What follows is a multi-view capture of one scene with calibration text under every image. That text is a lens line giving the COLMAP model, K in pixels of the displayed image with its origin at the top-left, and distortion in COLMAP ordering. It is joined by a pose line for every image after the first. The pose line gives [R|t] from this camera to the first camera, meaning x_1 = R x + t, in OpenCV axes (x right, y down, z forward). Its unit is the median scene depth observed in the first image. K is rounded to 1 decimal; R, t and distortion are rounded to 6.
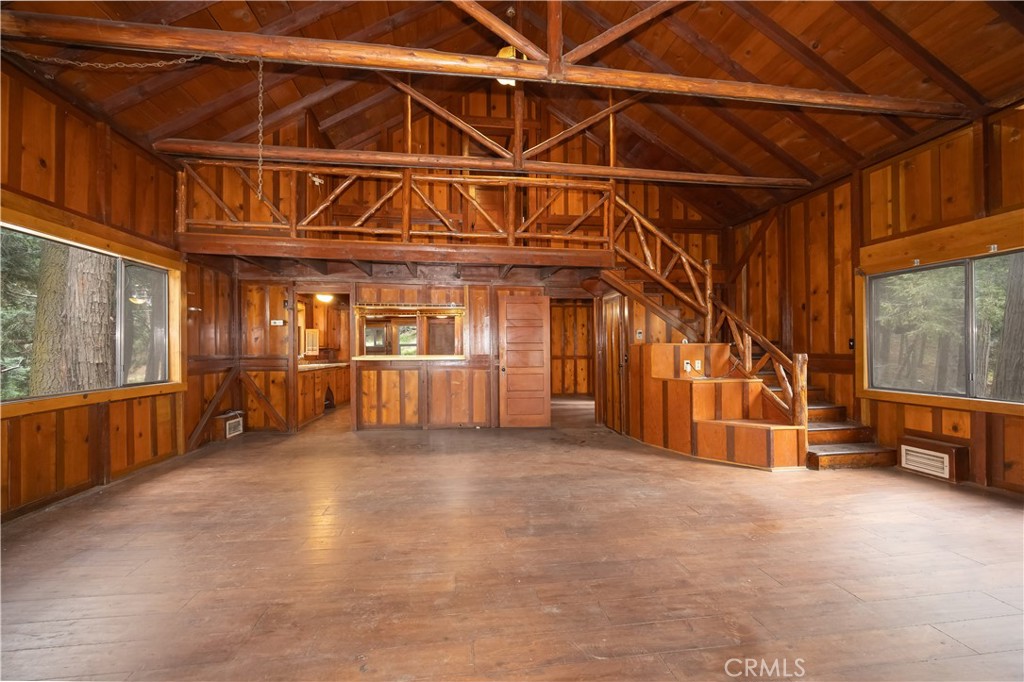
lens RADIAL K [[430.5, 0, 543.9], [0, 430.5, 343.4], [0, 0, 1]] dist [-0.000898, -0.000025]
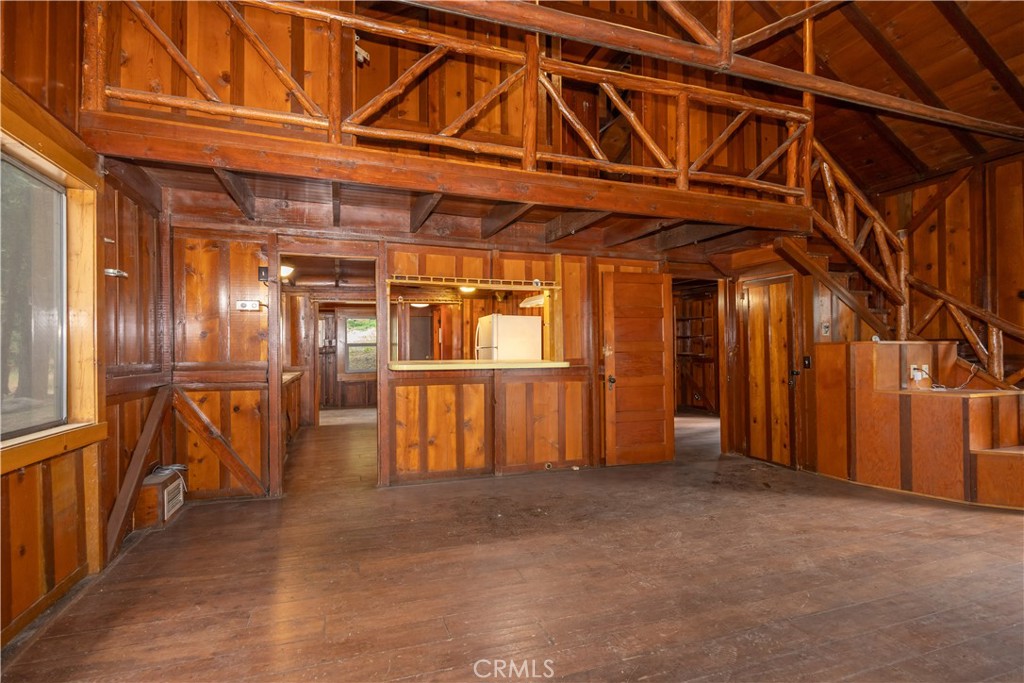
lens RADIAL K [[508.8, 0, 596.7], [0, 508.8, 341.1], [0, 0, 1]] dist [-0.002599, 0.000017]
pose [[0.976001, -0.000297, 0.217768, -0.388016], [0.001095, 0.999993, -0.003542, 0.002394], [-0.217765, 0.003696, 0.975994, 0.299166]]
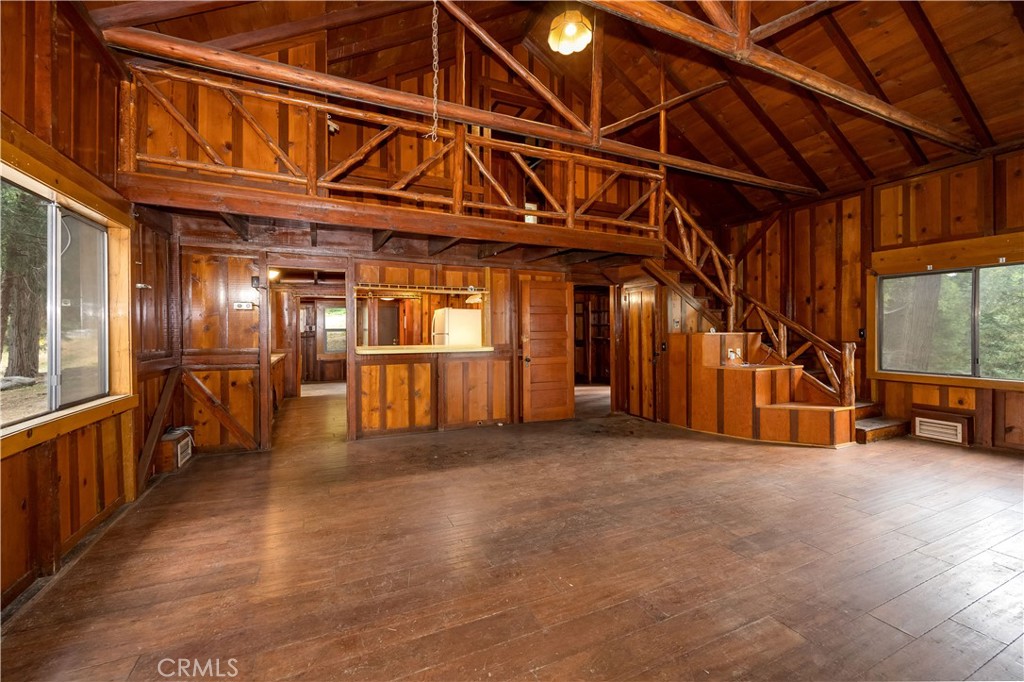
lens RADIAL K [[418.3, 0, 587.3], [0, 418.3, 327.3], [0, 0, 1]] dist [-0.000472, -0.000159]
pose [[0.949219, 0.000581, 0.314616, -0.341114], [-0.001424, 0.999996, 0.002450, -0.015850], [-0.314613, -0.002774, 0.949216, 0.140814]]
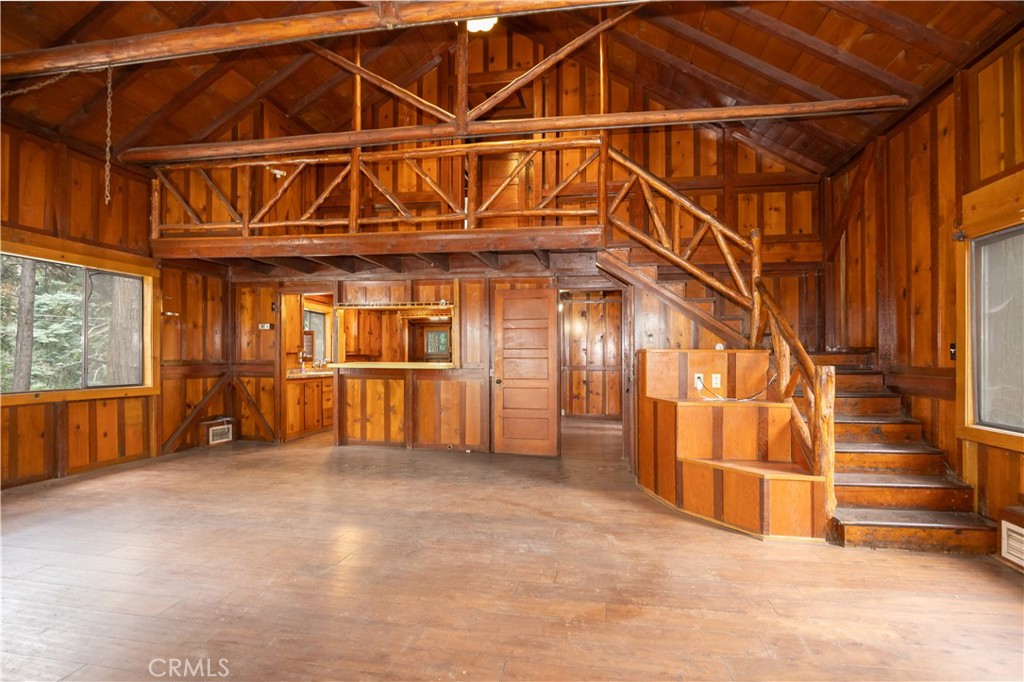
lens RADIAL K [[540.2, 0, 514.4], [0, 540.2, 352.7], [0, 0, 1]] dist [-0.015967, 0.000217]
pose [[0.947205, 0.005443, -0.320583, 0.344871], [-0.003688, 0.999975, 0.006081, 0.000358], [0.320608, -0.004577, 0.947201, 0.065890]]
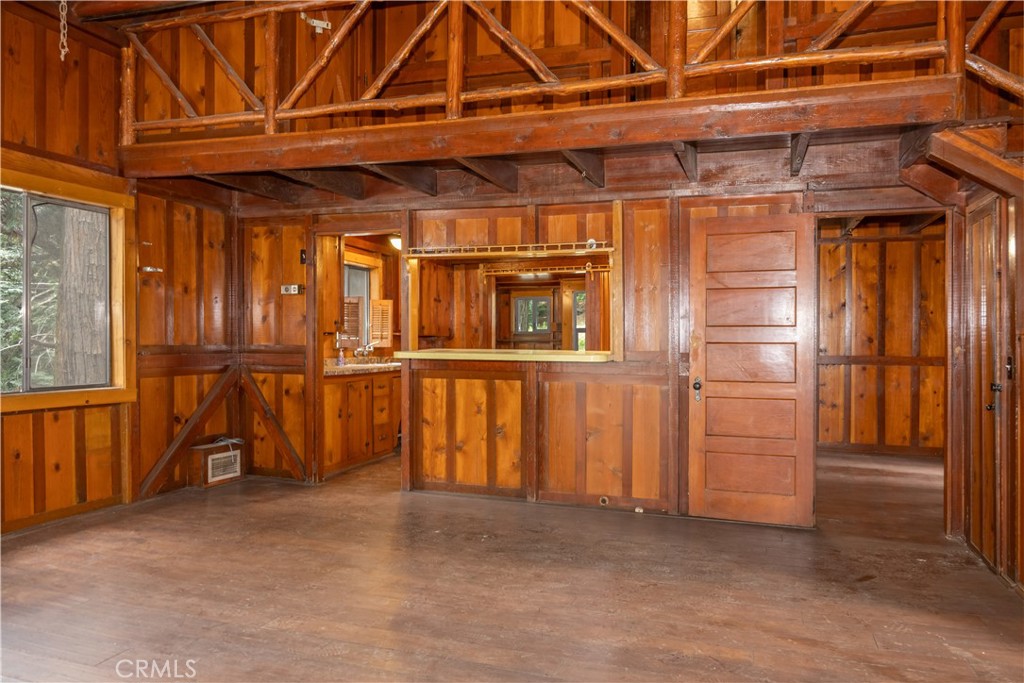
lens RADIAL K [[840.7, 0, 458.7], [0, 840.7, 343.7], [0, 0, 1]] dist [-0.006554, -0.001534]
pose [[0.865465, 0.012704, -0.500809, 0.166662], [-0.002762, 0.999784, 0.020589, 0.000423], [0.500962, -0.016435, 0.865313, 0.175738]]
